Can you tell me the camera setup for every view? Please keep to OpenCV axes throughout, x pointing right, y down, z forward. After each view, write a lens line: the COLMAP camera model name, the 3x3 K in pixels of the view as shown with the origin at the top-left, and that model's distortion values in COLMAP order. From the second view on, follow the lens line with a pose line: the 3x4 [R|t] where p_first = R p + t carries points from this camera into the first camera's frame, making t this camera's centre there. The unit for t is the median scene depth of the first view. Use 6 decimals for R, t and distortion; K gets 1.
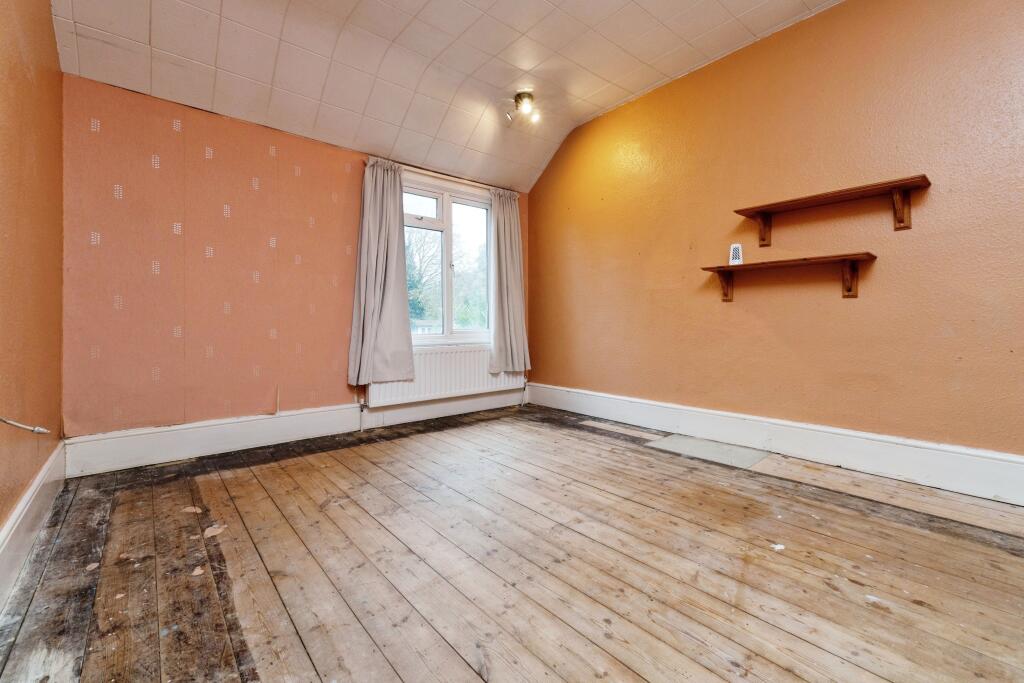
lens RADIAL K [[439.7, 0, 509.0], [0, 439.7, 320.4], [0, 0, 1]] dist [0.004861, 0.000513]
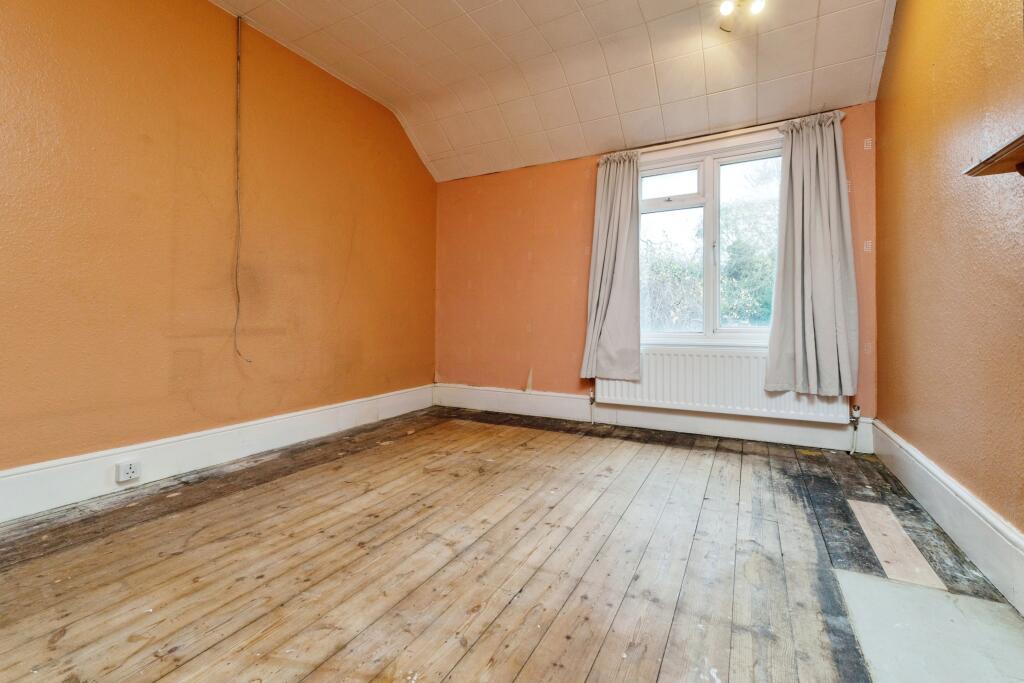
lens RADIAL K [[439.7, 0, 509.0], [0, 439.7, 320.4], [0, 0, 1]] dist [0.004861, 0.000513]
pose [[0.362596, 0.000647, -0.931946, 0.641334], [0.008083, 0.999960, 0.003839, 0.002804], [0.931911, -0.008925, 0.362576, 0.496044]]
